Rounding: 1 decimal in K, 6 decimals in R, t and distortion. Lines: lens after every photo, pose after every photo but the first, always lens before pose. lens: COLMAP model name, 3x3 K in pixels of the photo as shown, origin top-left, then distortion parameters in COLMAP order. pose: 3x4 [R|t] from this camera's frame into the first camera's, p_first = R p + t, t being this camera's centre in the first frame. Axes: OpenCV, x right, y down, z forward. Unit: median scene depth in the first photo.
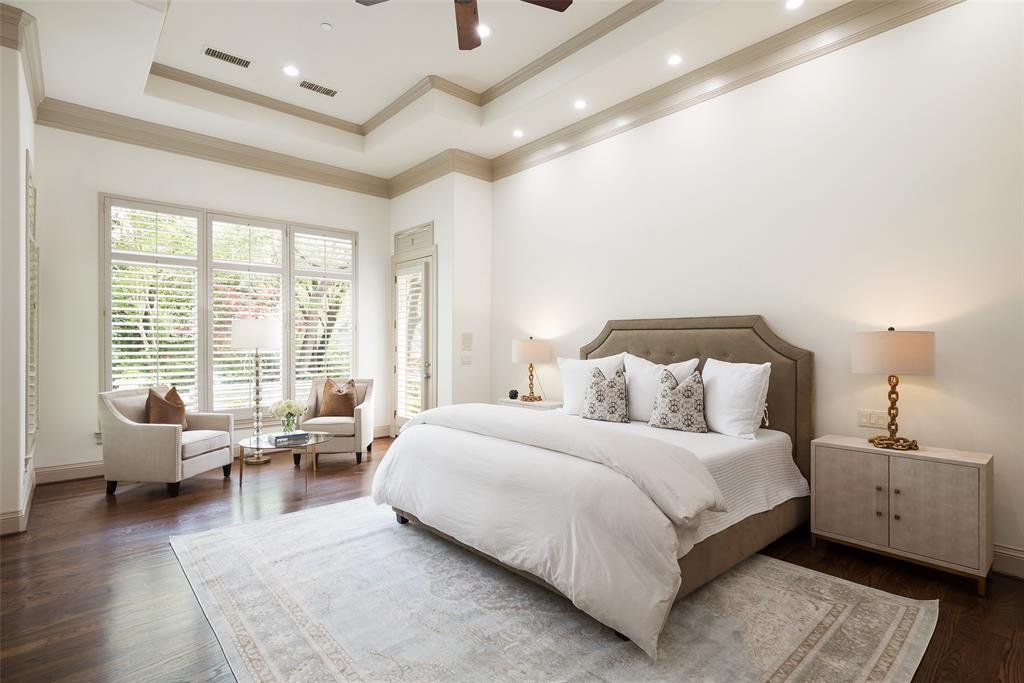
lens RADIAL K [[510.1, 0, 513.5], [0, 510.1, 343.3], [0, 0, 1]] dist [-0.003821, 0.001453]
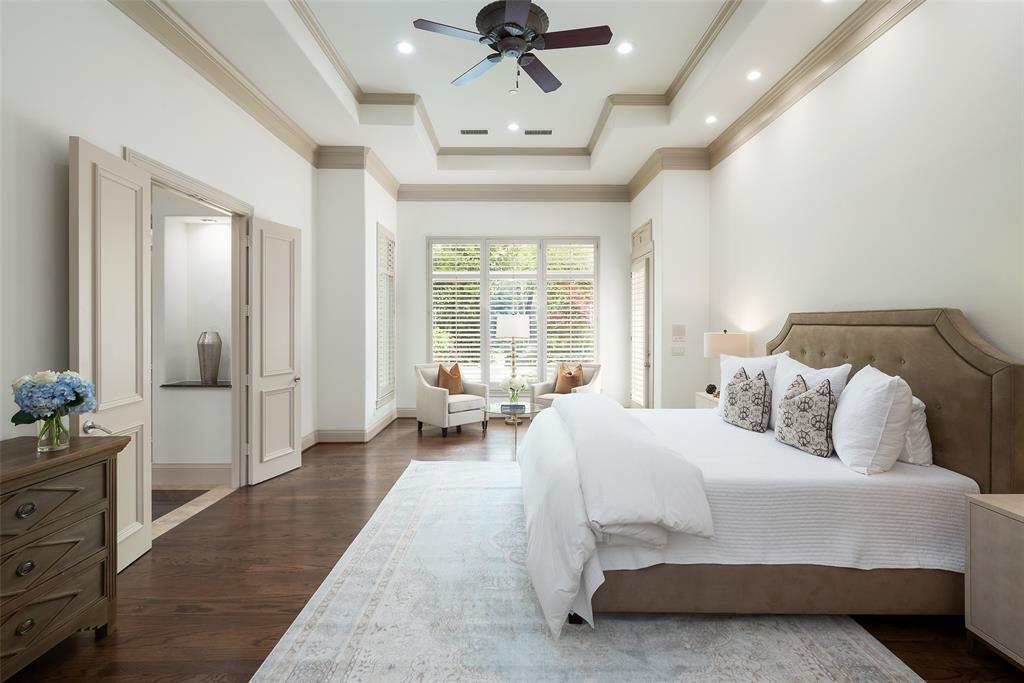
lens RADIAL K [[490.6, 0, 518.2], [0, 490.6, 325.5], [0, 0, 1]] dist [-0.001024, 0.002185]
pose [[0.737958, 0.000780, -0.674846, 0.428062], [0.002934, 0.999986, 0.004364, -0.030299], [0.674840, -0.005201, 0.737946, 0.075489]]
